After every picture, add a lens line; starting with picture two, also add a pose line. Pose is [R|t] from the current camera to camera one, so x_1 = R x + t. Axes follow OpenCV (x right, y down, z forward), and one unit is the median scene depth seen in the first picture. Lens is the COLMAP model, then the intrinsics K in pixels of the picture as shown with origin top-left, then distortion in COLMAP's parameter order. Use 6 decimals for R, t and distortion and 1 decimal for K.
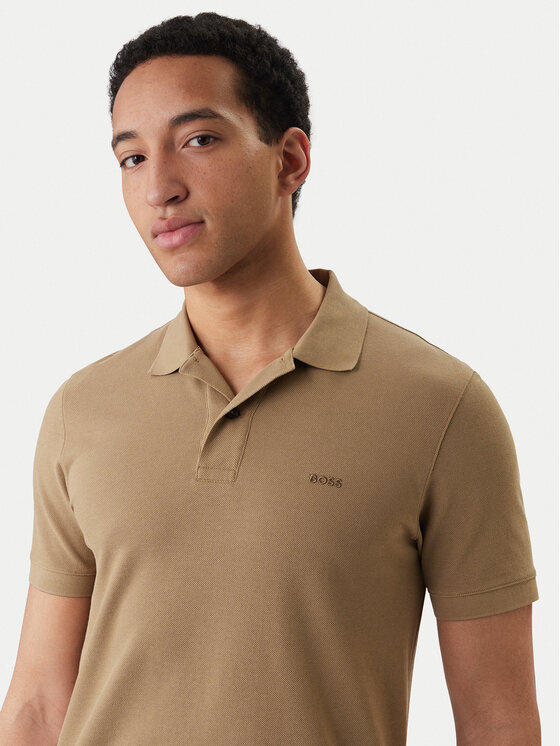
lens RADIAL K [[1218.4, 0, 280.0], [0, 1218.4, 373.0], [0, 0, 1]] dist [-0.021485, -0.026530]
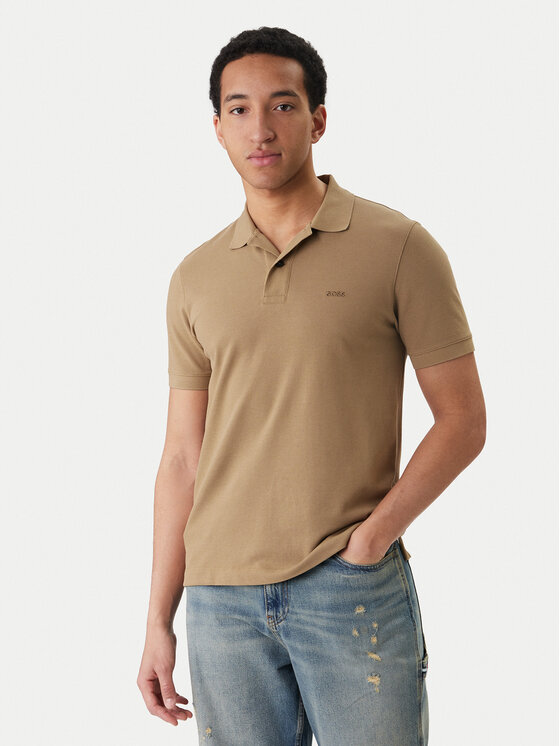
lens RADIAL K [[1218.4, 0, 280.0], [0, 1218.4, 373.0], [0, 0, 1]] dist [-0.021485, -0.026530]
pose [[0.992578, -0.102649, -0.065205, 0.055541], [0.107587, 0.991181, 0.077367, 0.050771], [0.056689, -0.083808, 0.994868, -0.708608]]
